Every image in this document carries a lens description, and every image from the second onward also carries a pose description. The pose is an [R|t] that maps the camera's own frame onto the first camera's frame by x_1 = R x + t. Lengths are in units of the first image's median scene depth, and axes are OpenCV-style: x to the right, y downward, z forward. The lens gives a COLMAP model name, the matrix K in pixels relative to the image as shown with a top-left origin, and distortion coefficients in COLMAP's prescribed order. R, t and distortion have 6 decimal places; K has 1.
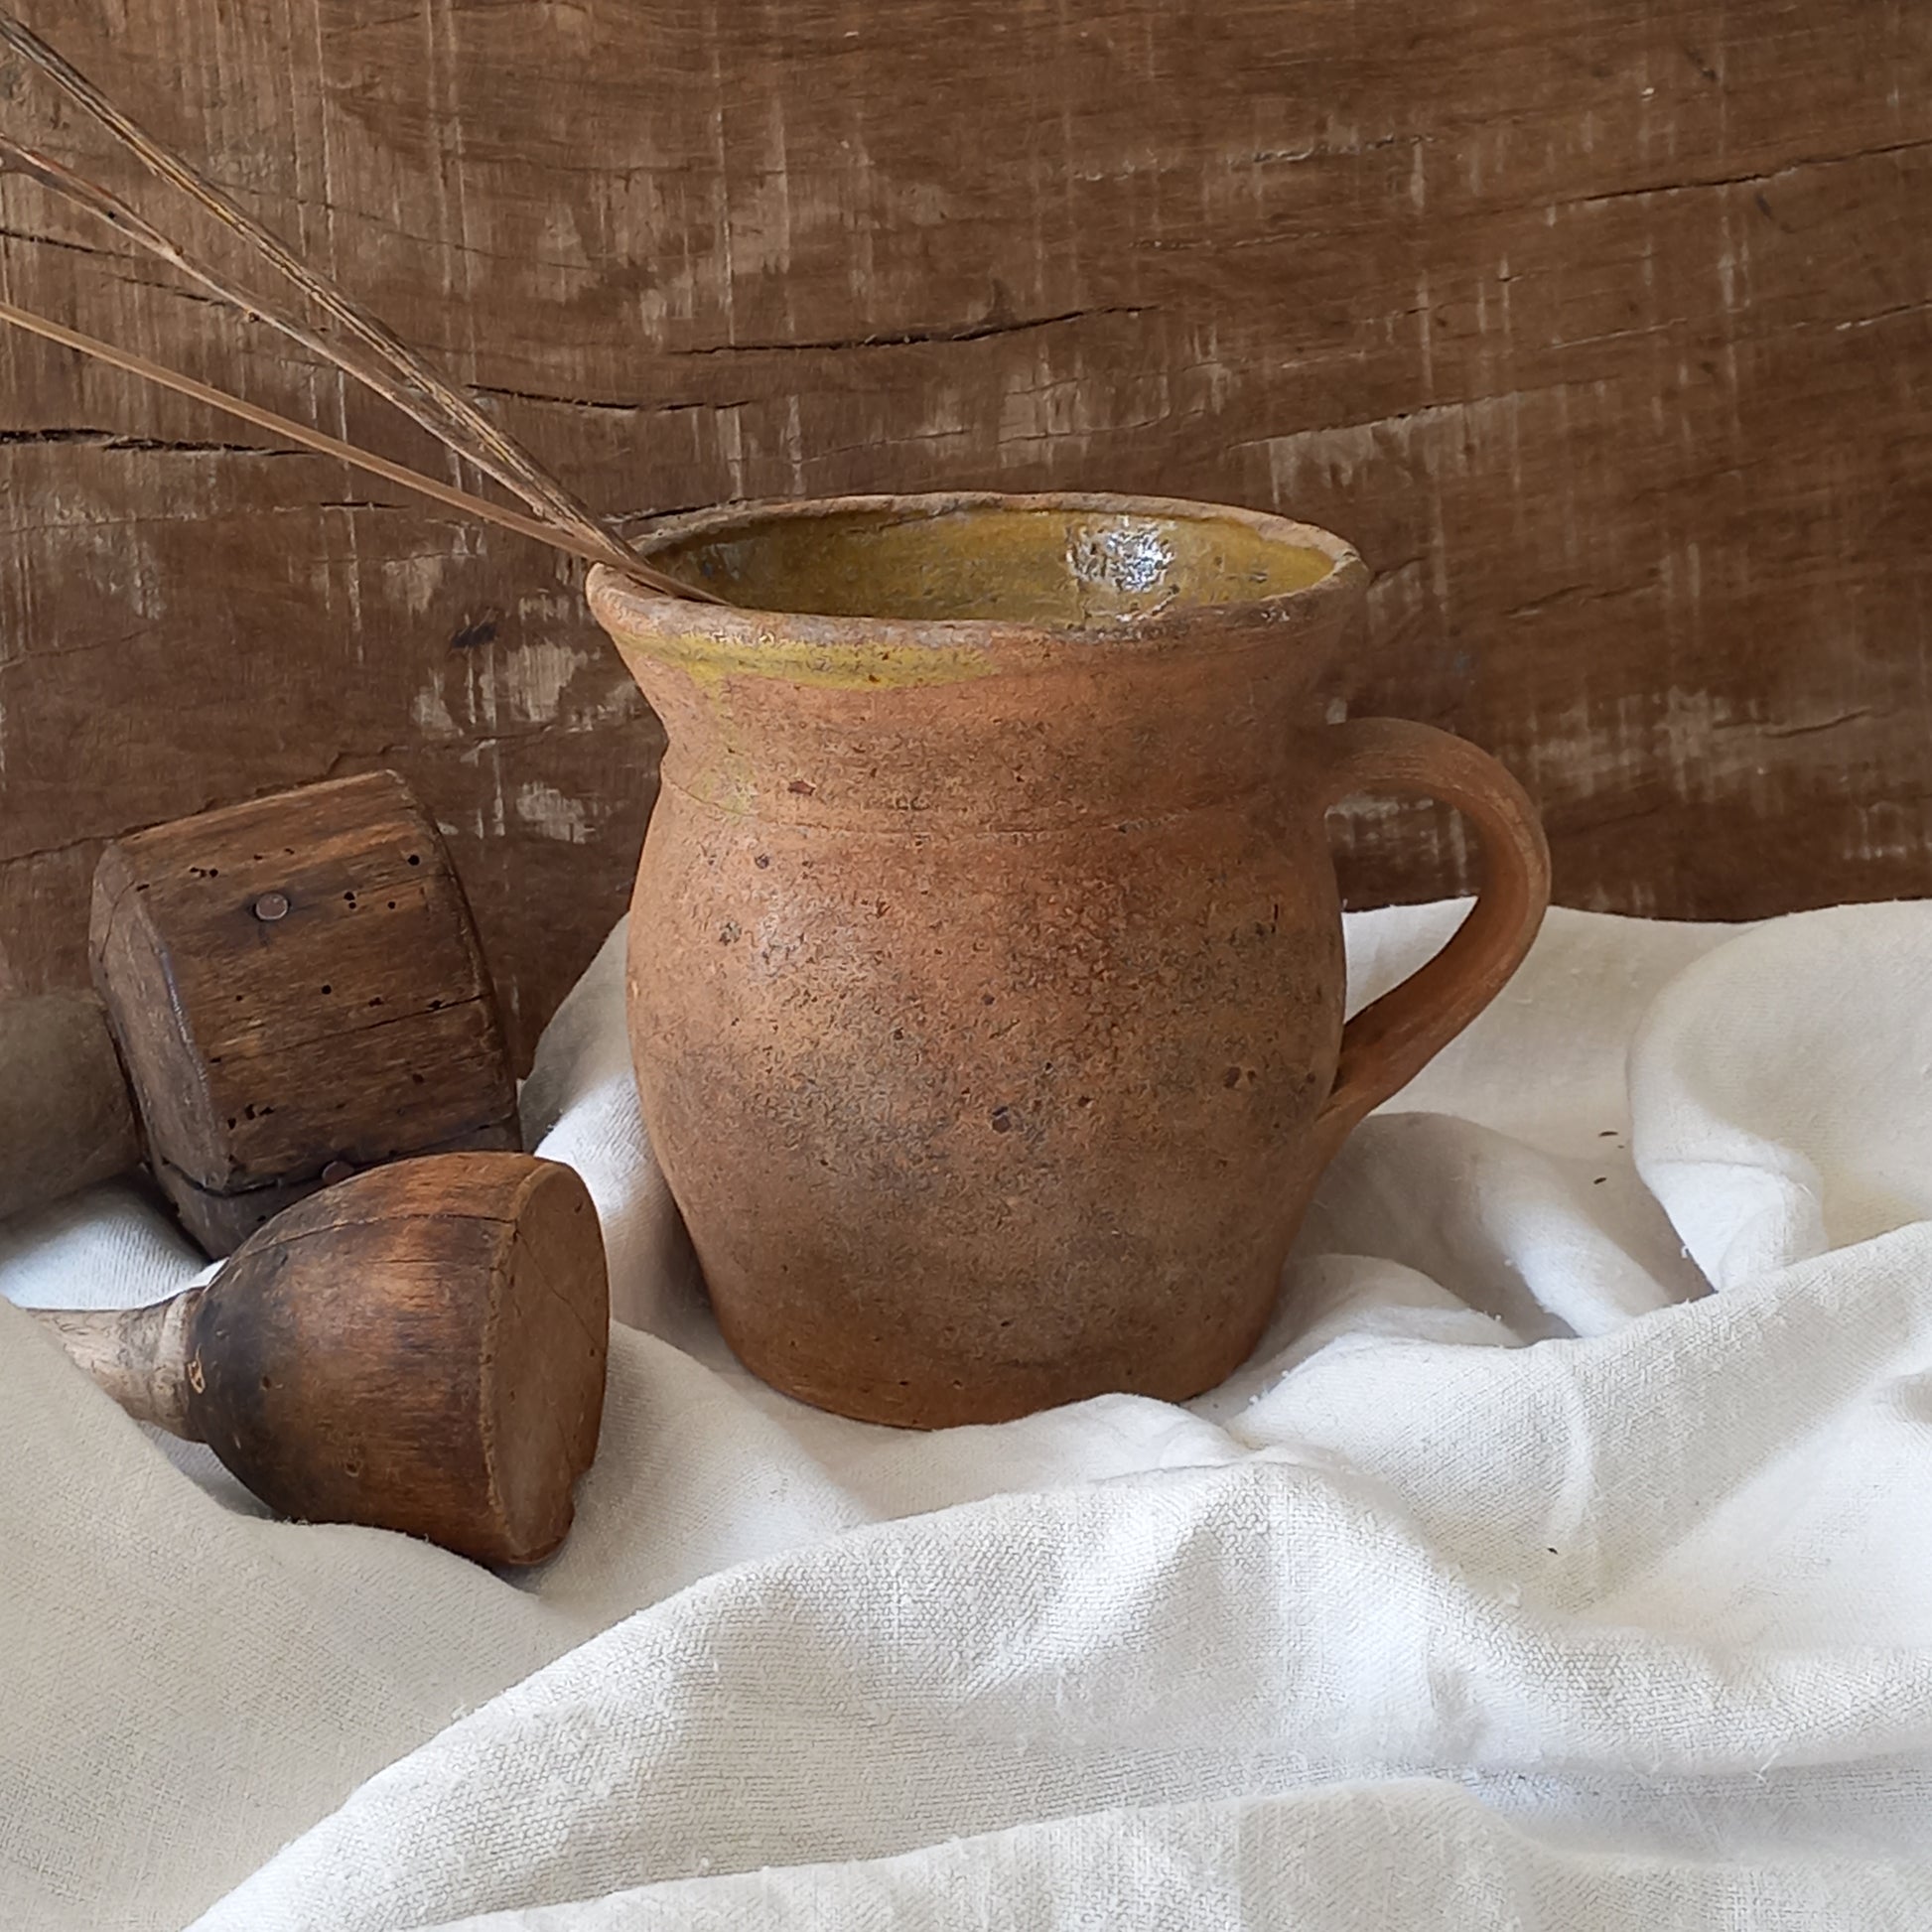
lens RADIAL K [[3536.1, 0, 987.0], [0, 3536.1, 912.4], [0, 0, 1]] dist [0.066678, 0.056489]
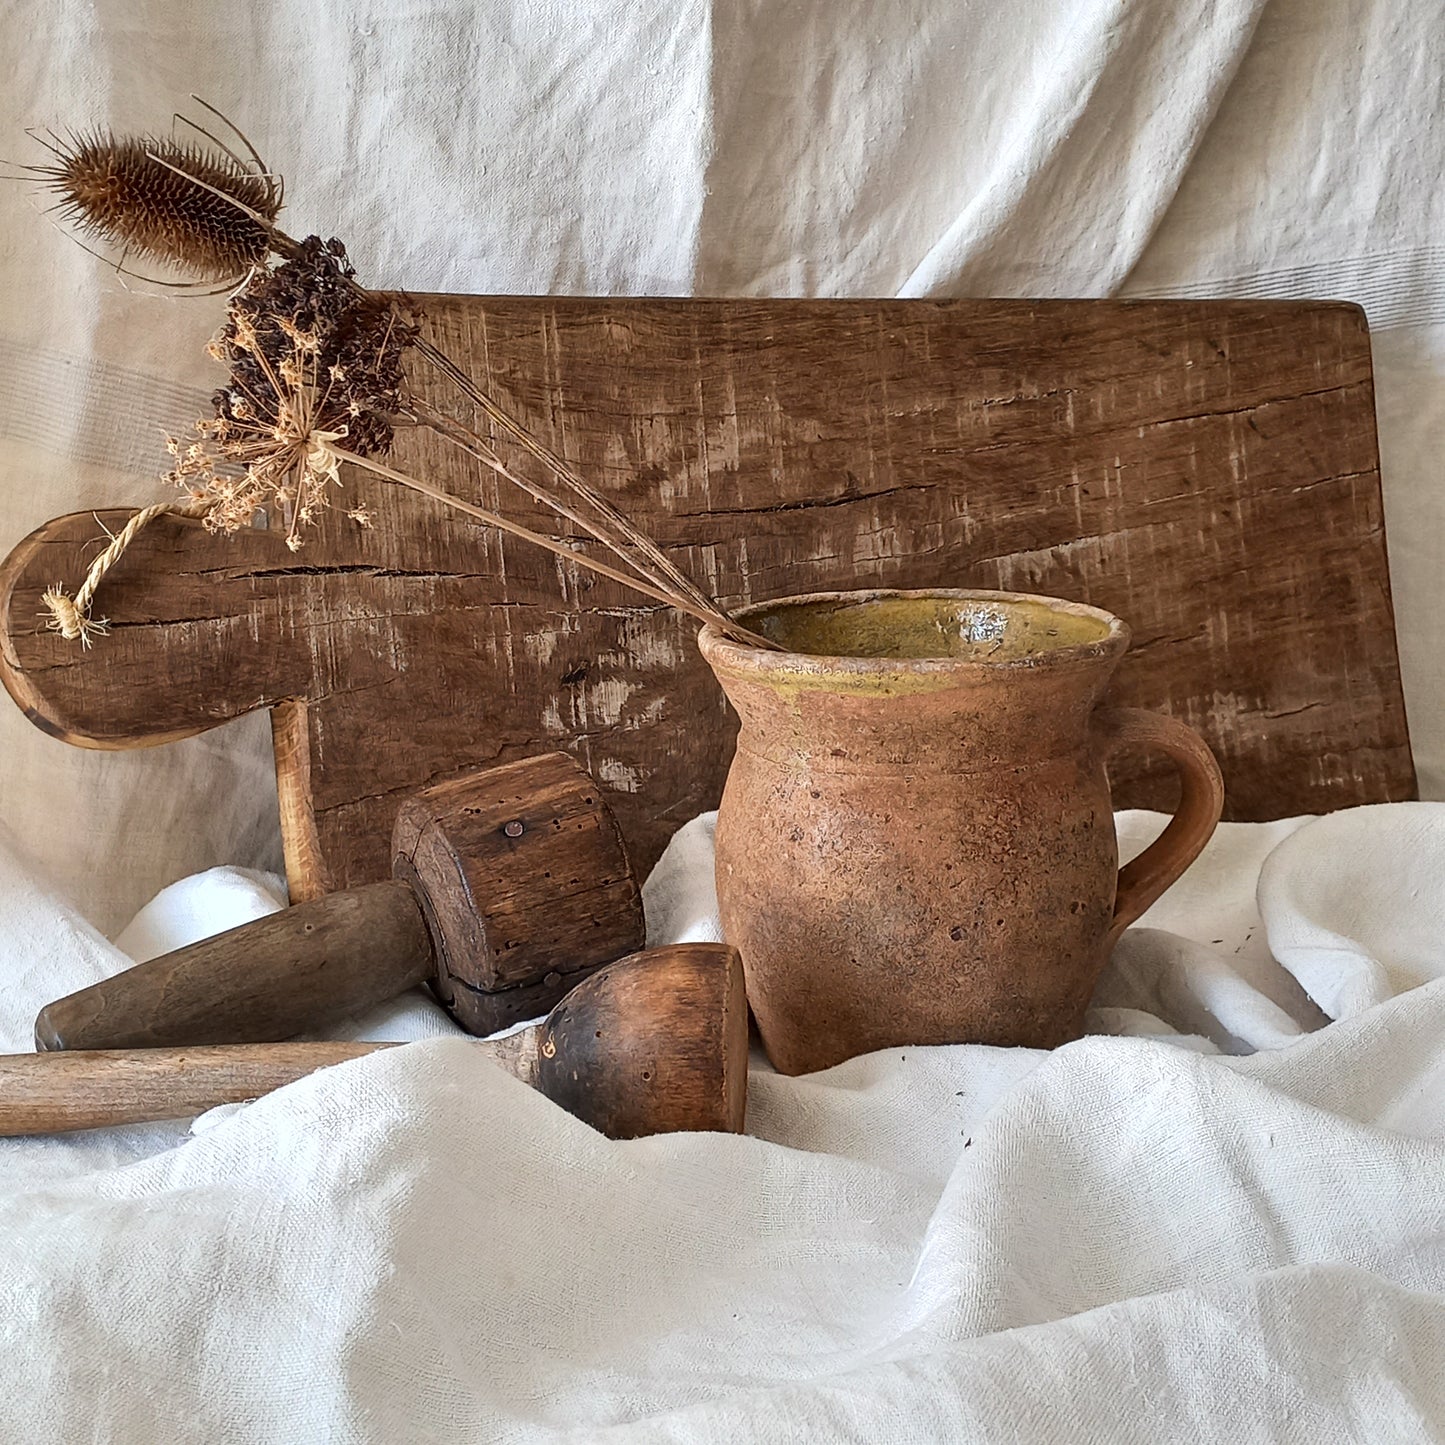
lens RADIAL K [[2138.2, 0, 722.5], [0, 2138.2, 722.5], [0, 0, 1]] dist [0.008186, 0.486616]
pose [[0.997643, -0.023616, 0.064425, -0.139201], [0.027312, 0.997995, -0.057100, 0.007708], [-0.062948, 0.058725, 0.996288, -0.065368]]
